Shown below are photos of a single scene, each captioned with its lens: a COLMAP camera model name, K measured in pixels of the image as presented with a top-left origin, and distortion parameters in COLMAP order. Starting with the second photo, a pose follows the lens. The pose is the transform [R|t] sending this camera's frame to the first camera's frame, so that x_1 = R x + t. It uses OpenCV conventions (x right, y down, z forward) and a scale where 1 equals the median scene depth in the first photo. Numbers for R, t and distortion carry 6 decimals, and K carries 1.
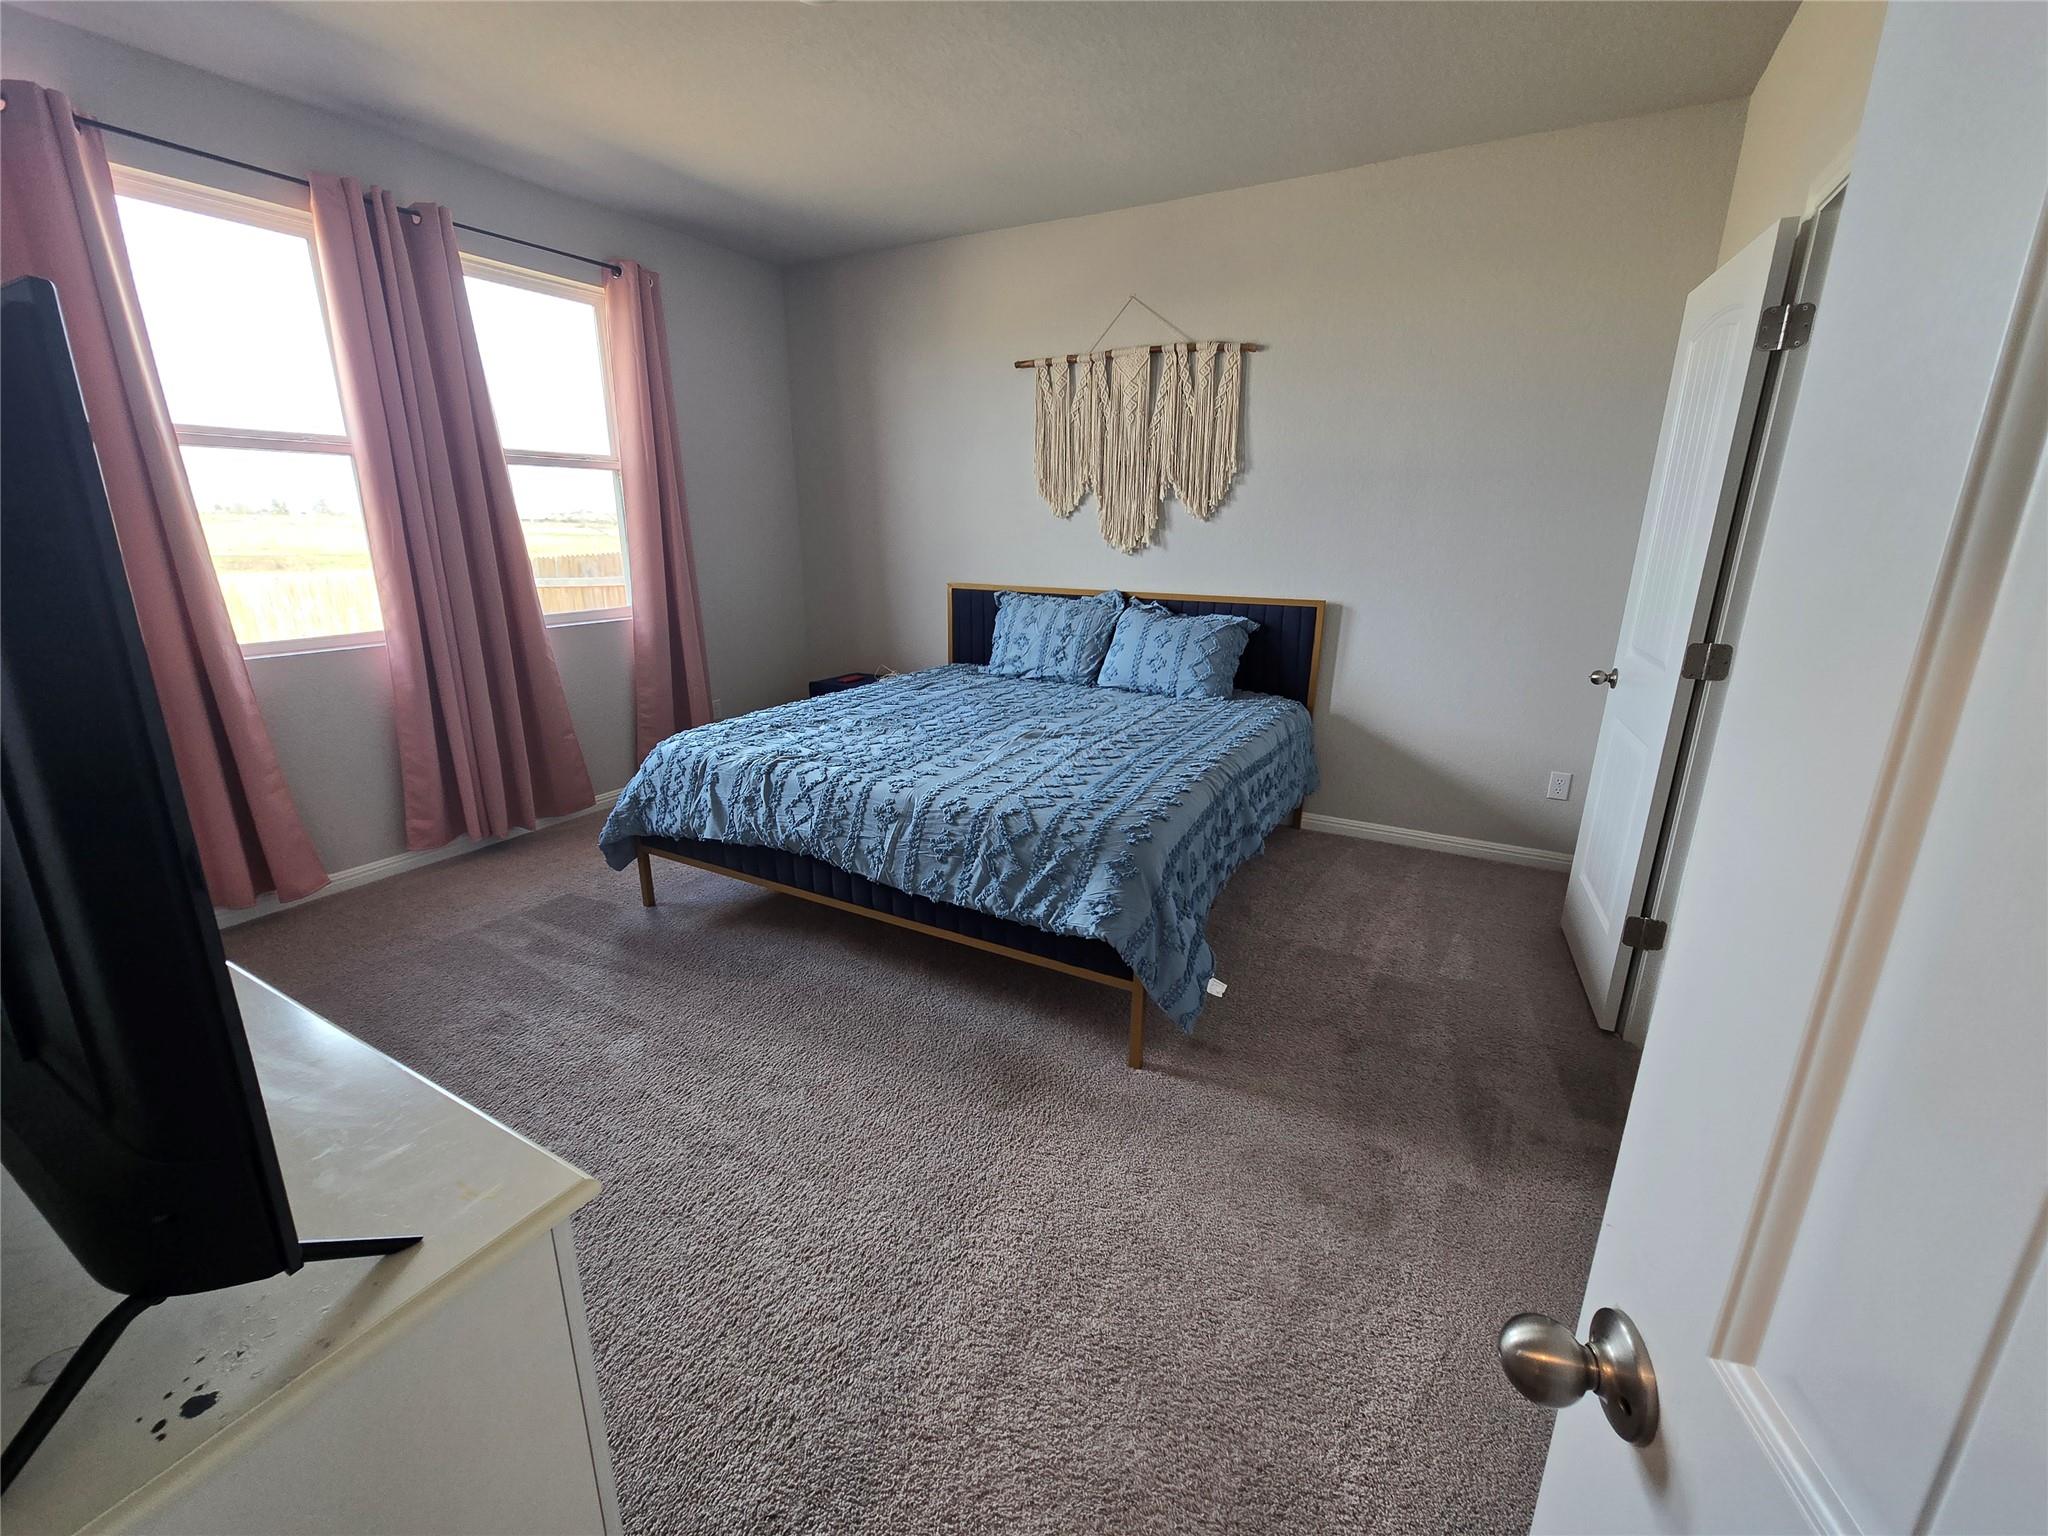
lens RADIAL K [[838.5, 0, 1017.1], [0, 838.5, 761.9], [0, 0, 1]] dist [-0.001849, 0.000858]
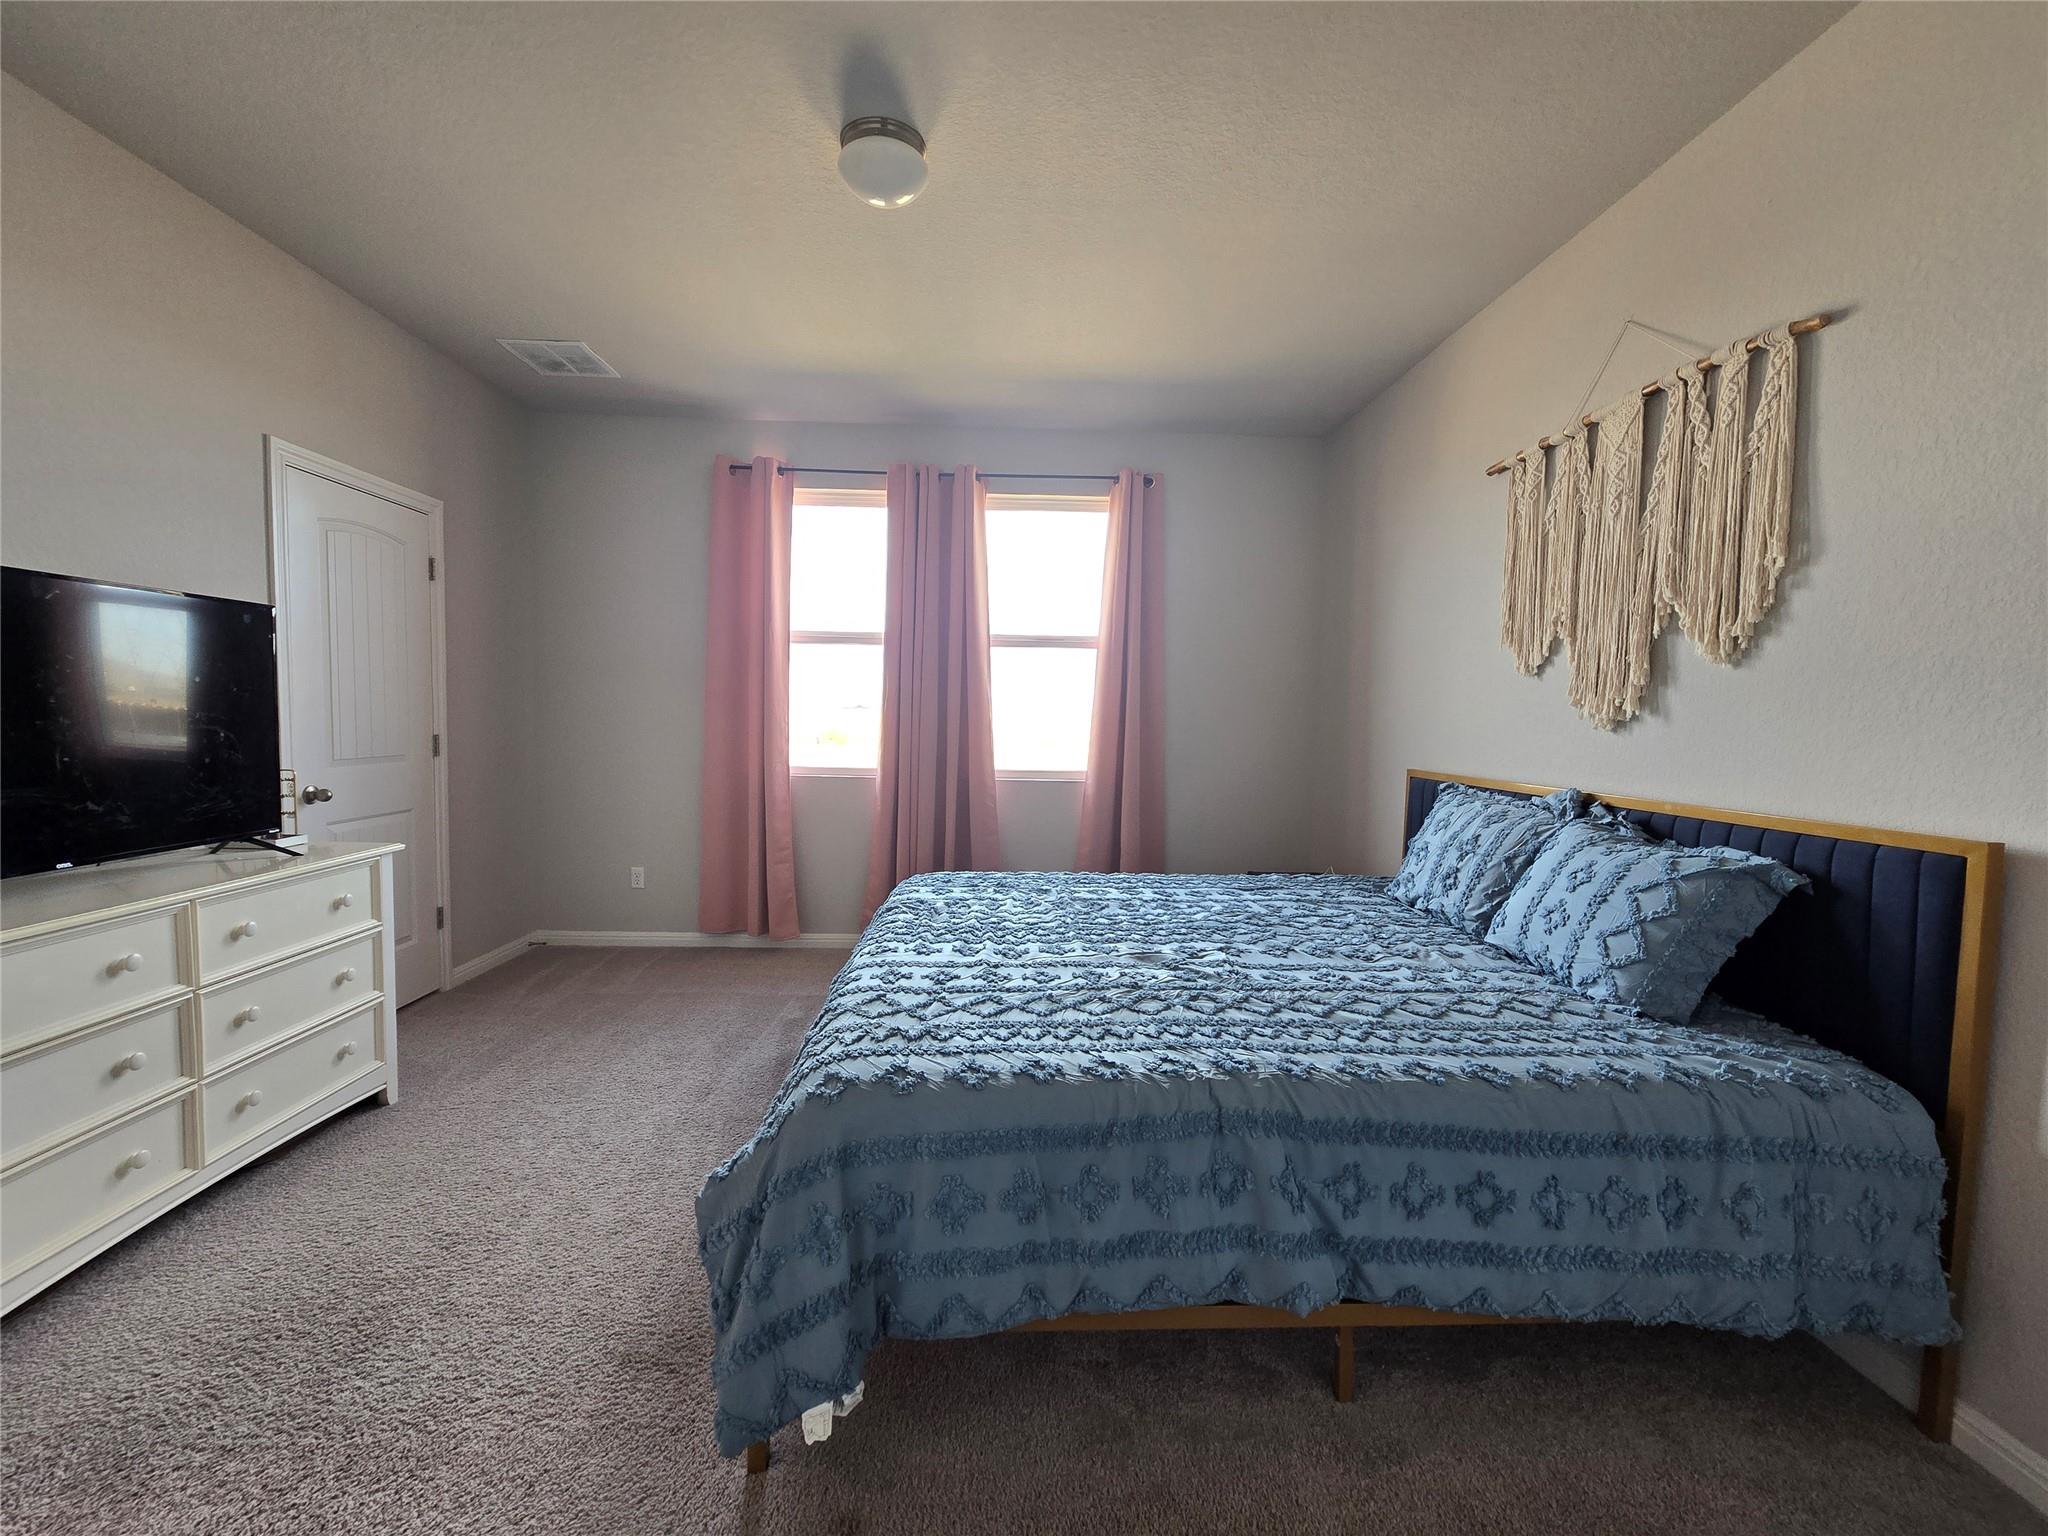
lens RADIAL K [[838.5, 0, 1019.8], [0, 838.5, 766.2], [0, 0, 1]] dist [-0.001849, 0.000858]
pose [[0.525776, 0.054549, -0.848872, 0.437418], [-0.248892, 0.964133, -0.092203, -0.075332], [0.813396, 0.259755, 0.520494, 0.404024]]
